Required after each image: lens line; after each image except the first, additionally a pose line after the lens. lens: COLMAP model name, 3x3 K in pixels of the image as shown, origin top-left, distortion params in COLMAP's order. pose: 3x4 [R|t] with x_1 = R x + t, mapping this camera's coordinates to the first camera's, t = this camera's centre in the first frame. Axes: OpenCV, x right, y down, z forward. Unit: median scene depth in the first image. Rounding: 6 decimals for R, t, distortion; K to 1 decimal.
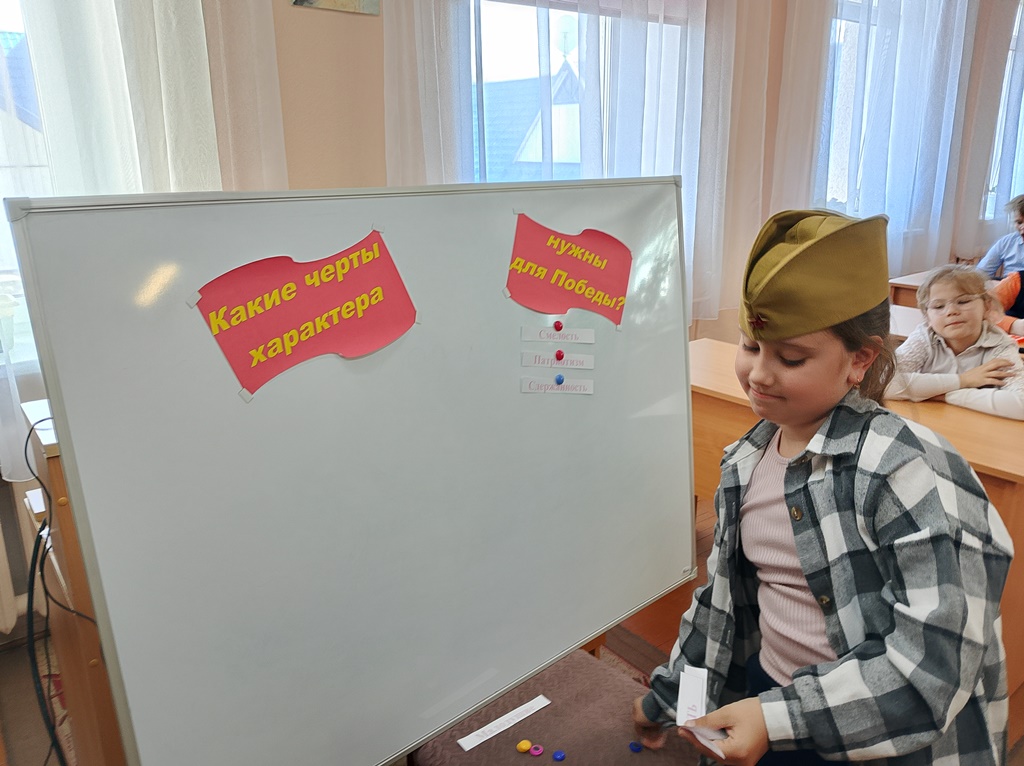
lens RADIAL K [[773.2, 0, 516.7], [0, 773.2, 383.9], [0, 0, 1]] dist [0.060029, -0.092228]
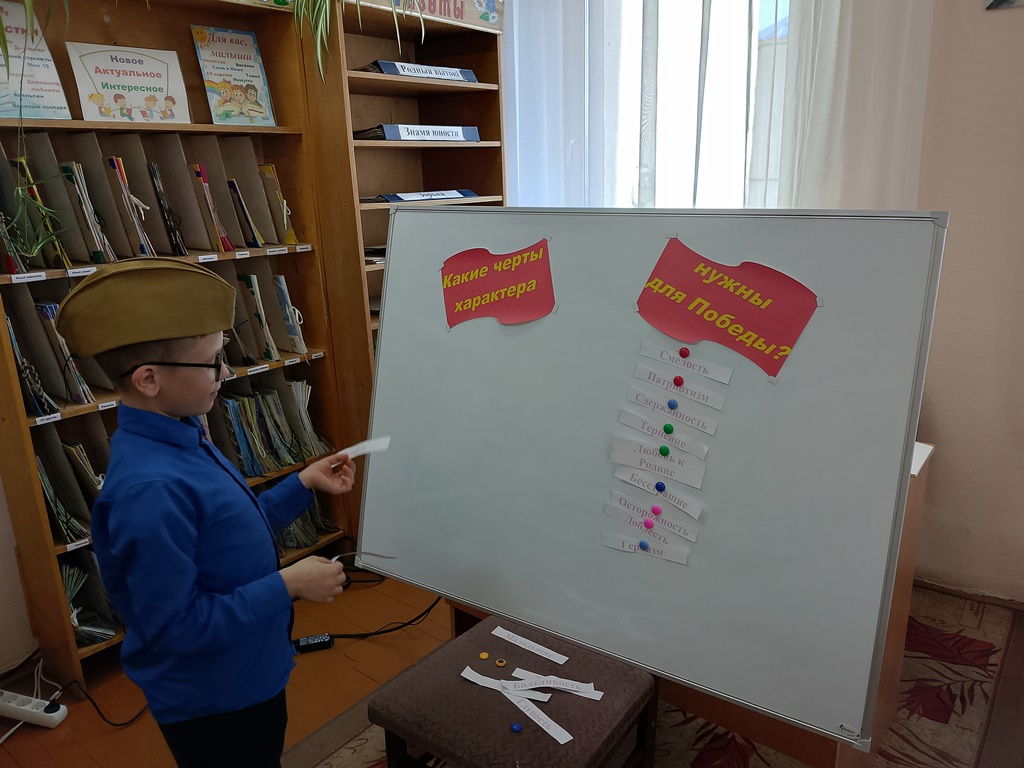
lens RADIAL K [[773.2, 0, 516.7], [0, 773.2, 384.9], [0, 0, 1]] dist [0.060029, -0.092228]
pose [[0.225132, 0.254311, -0.940554, 0.999726], [-0.263902, 0.945168, 0.192390, -0.178432], [0.937908, 0.204900, 0.279900, 0.548586]]
